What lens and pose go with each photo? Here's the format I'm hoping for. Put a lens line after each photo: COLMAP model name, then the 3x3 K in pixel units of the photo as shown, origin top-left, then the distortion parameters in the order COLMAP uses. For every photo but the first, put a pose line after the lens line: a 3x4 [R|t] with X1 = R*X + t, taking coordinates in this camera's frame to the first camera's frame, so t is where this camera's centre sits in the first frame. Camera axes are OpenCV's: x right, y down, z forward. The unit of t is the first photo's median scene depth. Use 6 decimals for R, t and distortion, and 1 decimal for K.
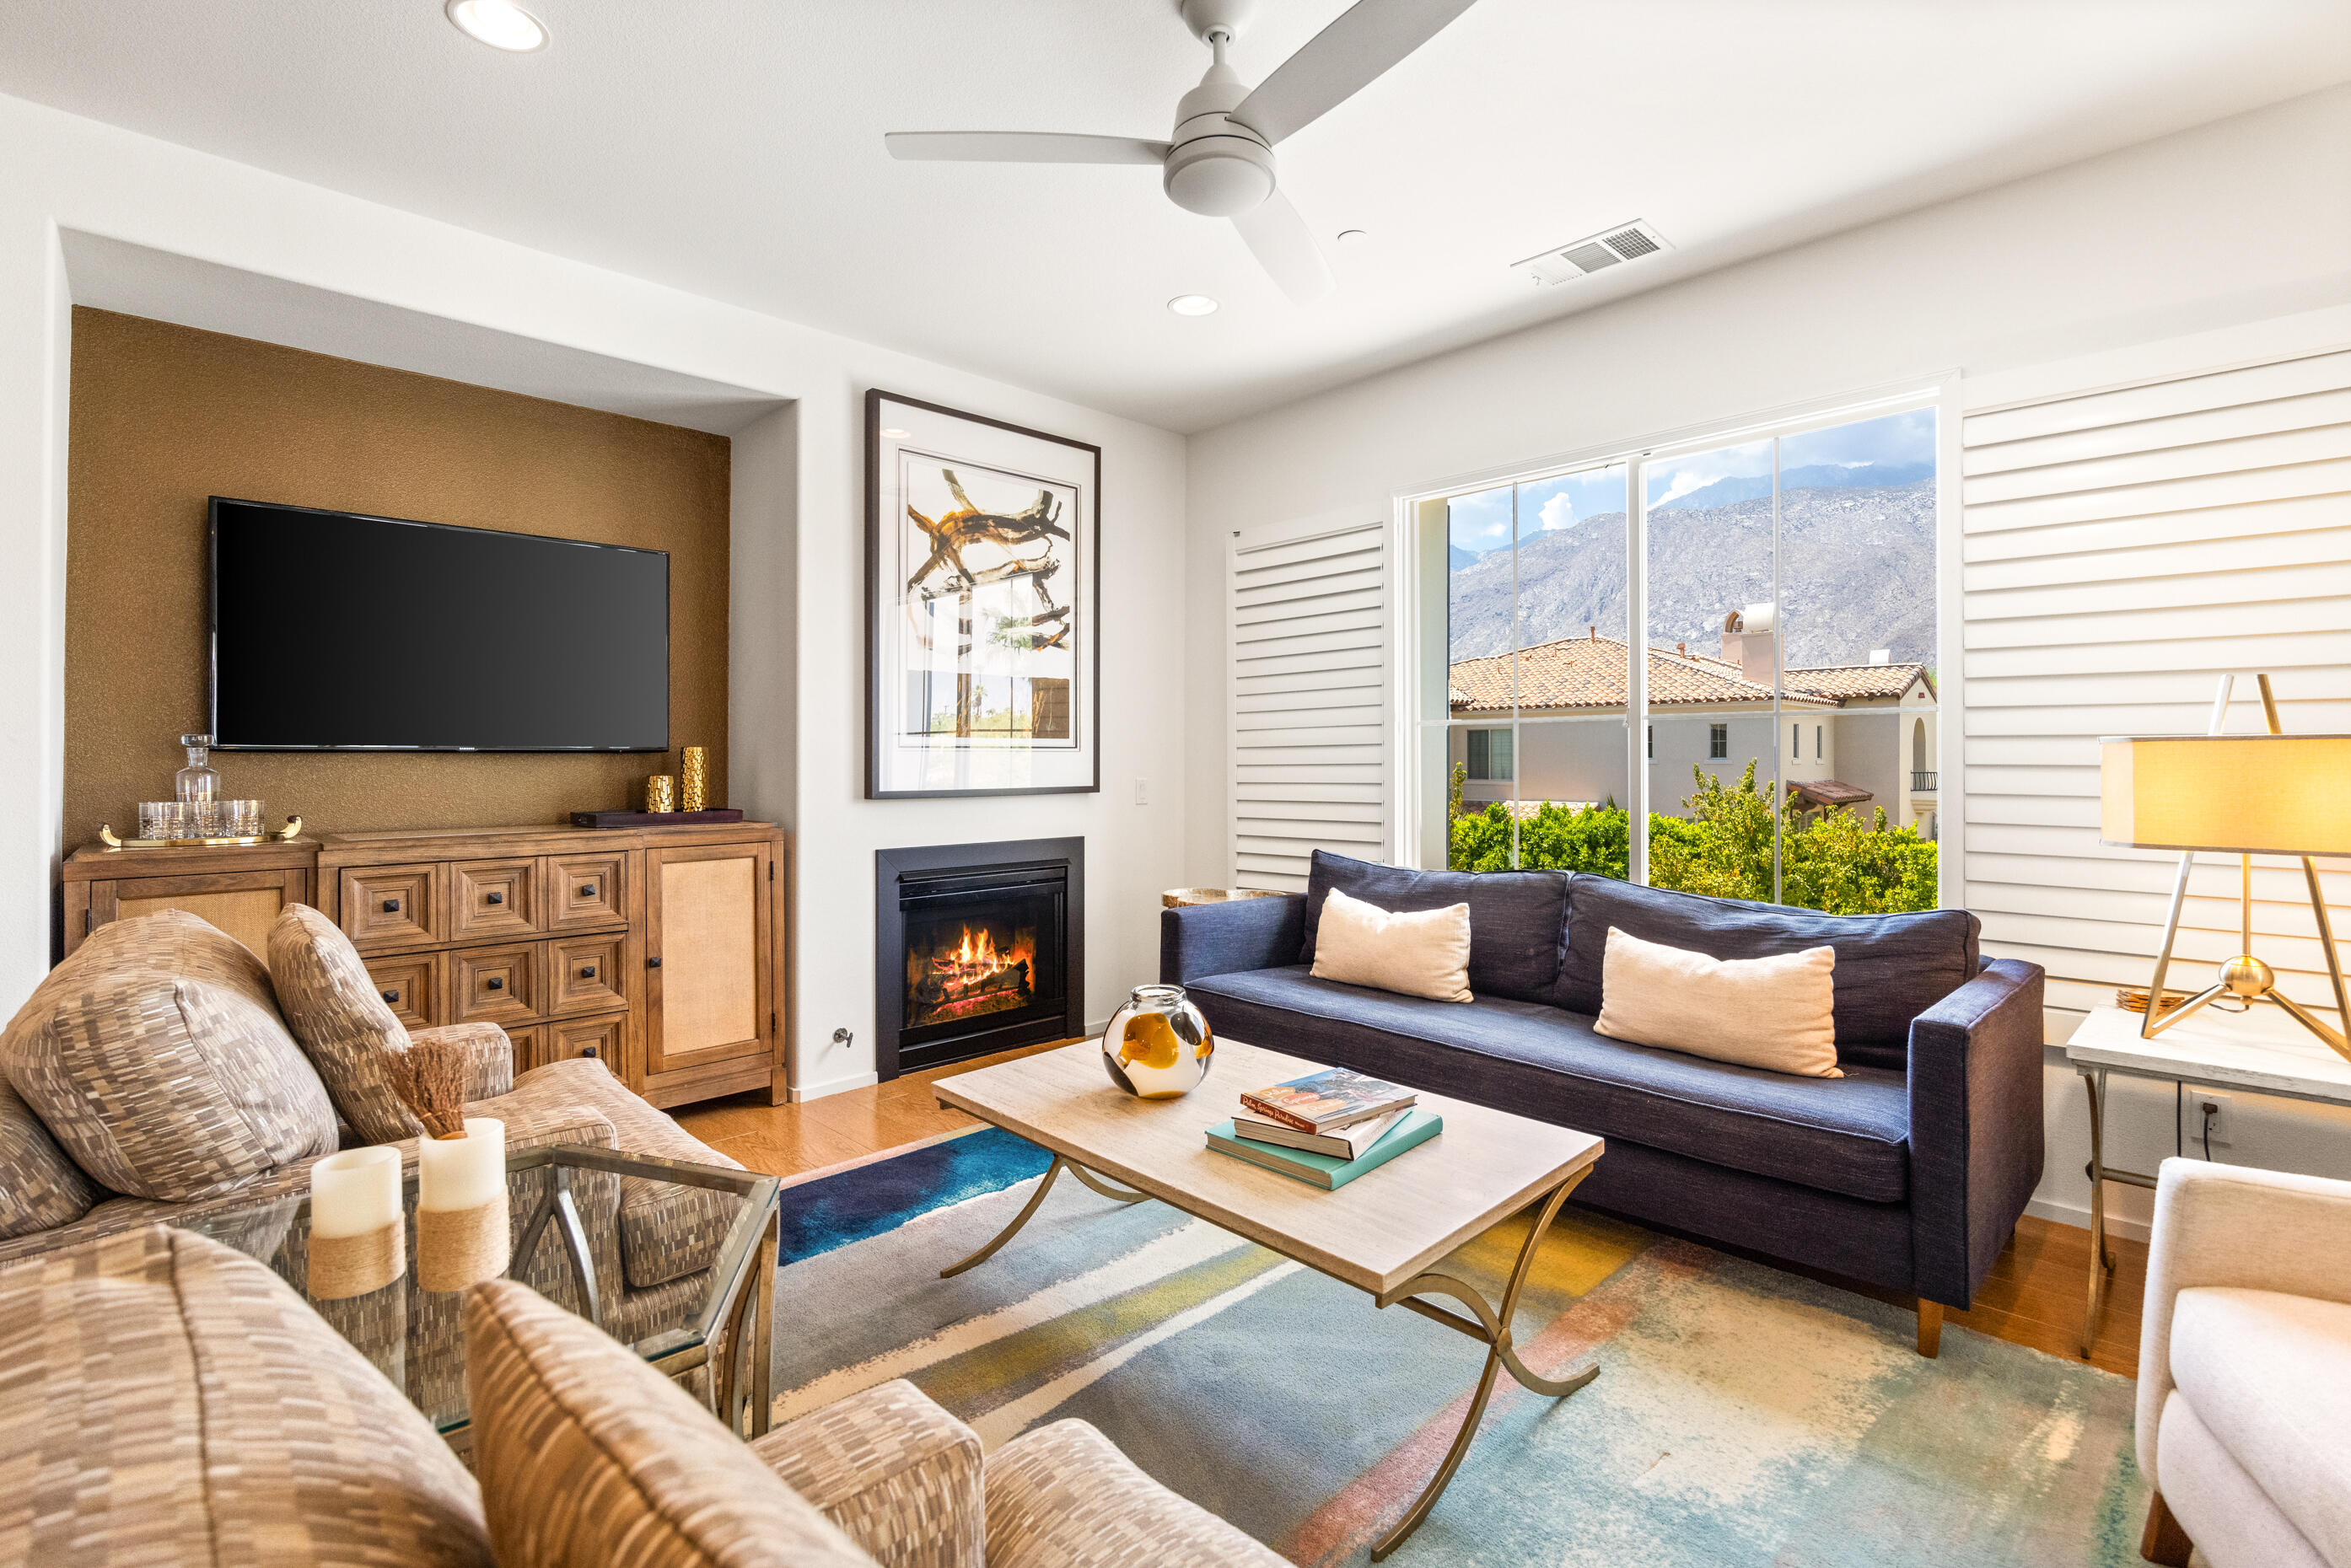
lens RADIAL K [[1067.5, 0, 1170.8], [0, 1067.5, 750.0], [0, 0, 1]] dist [-0.009205, -0.000277]
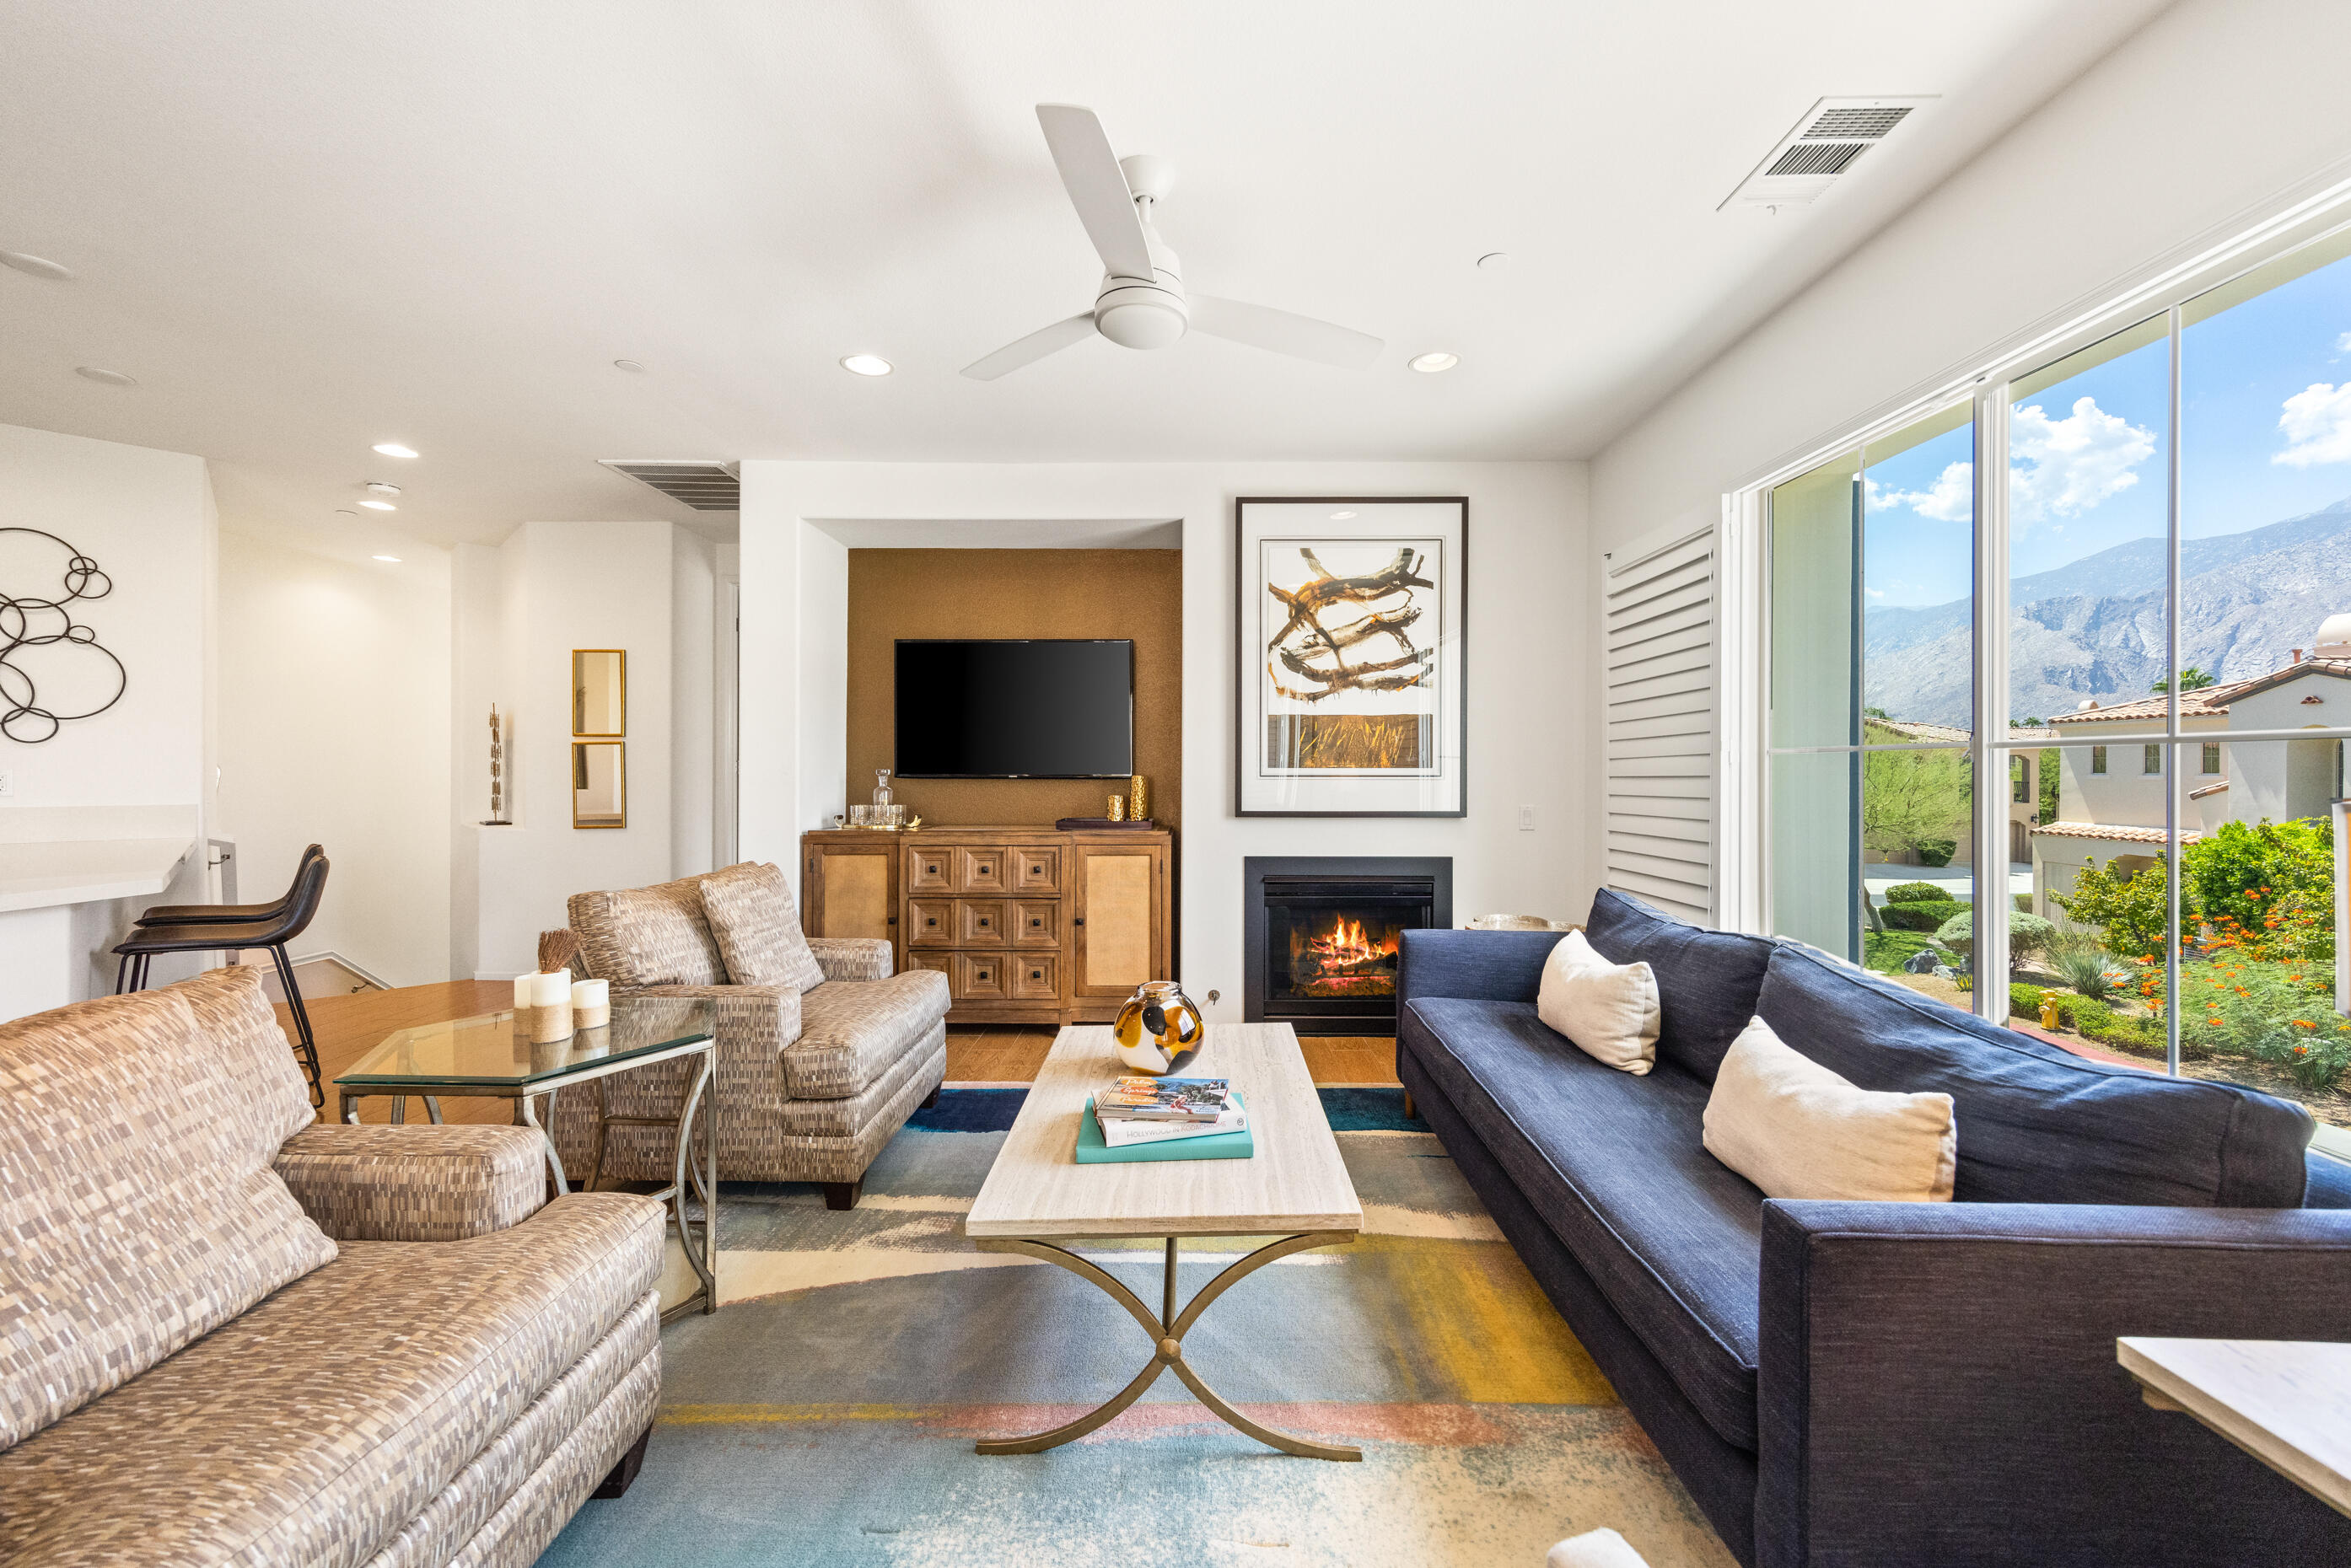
lens RADIAL K [[911.5, 0, 1168.8], [0, 911.5, 769.8], [0, 0, 1]] dist [0.001588, -0.000056]
pose [[0.715065, 0.002766, -0.699053, 0.430321], [0.002063, 0.999979, 0.006067, -0.017425], [0.699055, -0.005781, 0.715044, 0.153914]]
